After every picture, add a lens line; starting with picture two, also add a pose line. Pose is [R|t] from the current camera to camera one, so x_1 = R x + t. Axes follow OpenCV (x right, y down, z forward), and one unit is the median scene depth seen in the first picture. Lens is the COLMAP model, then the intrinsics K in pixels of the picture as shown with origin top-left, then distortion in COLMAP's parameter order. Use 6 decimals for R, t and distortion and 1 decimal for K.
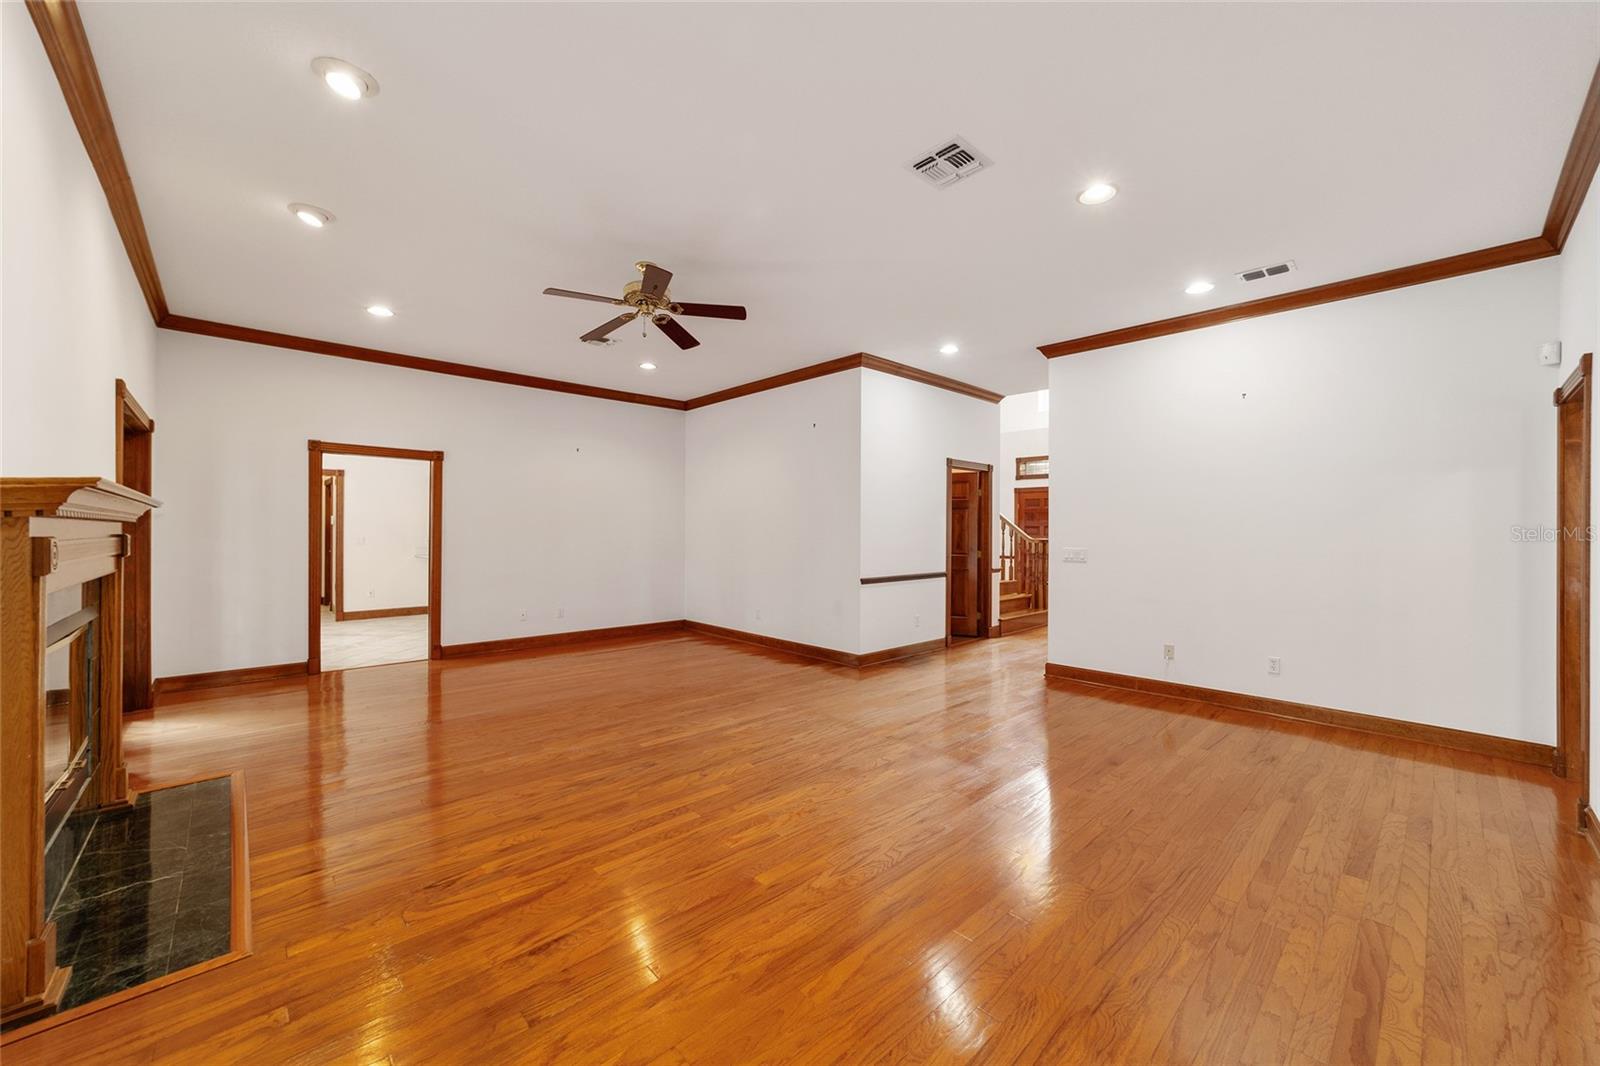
lens RADIAL K [[615.1, 0, 795.8], [0, 615.1, 530.0], [0, 0, 1]] dist [-0.018214, 0.008362]
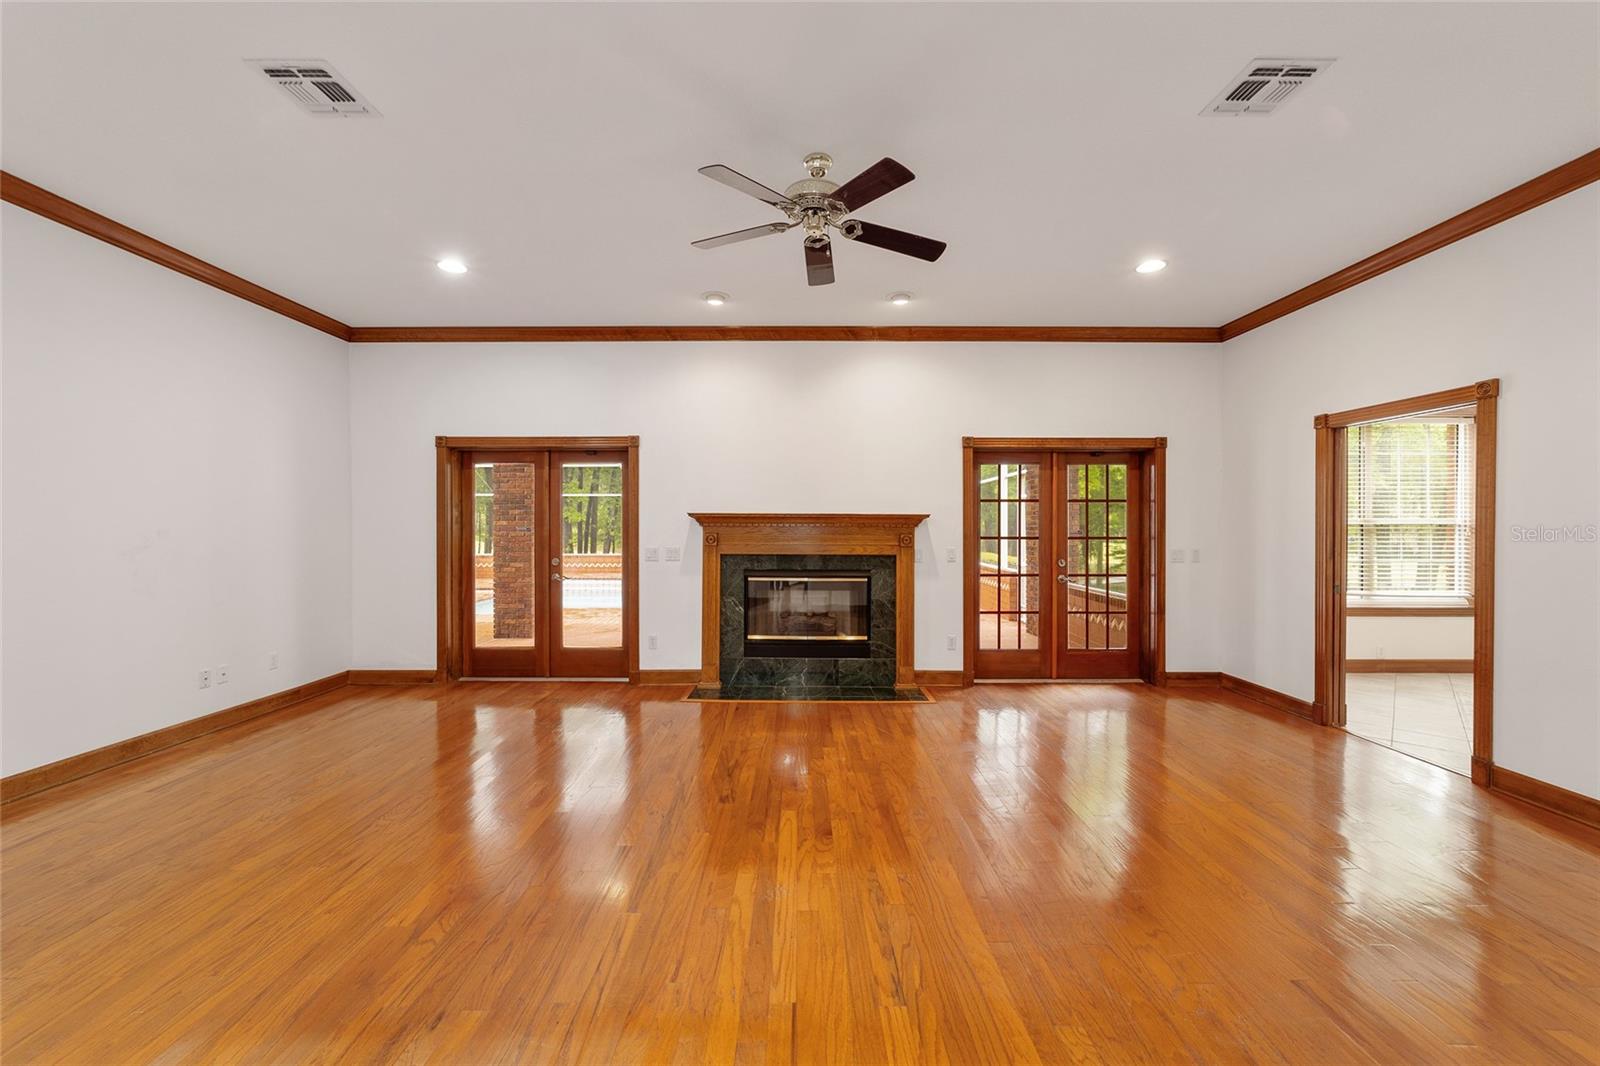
lens RADIAL K [[615.1, 0, 795.8], [0, 615.1, 530.0], [0, 0, 1]] dist [-0.018214, 0.008362]
pose [[-0.688343, -0.007111, -0.725351, 0.264418], [-0.005852, 0.999974, -0.004249, 0.002755], [0.725362, 0.001320, -0.688366, 1.346543]]
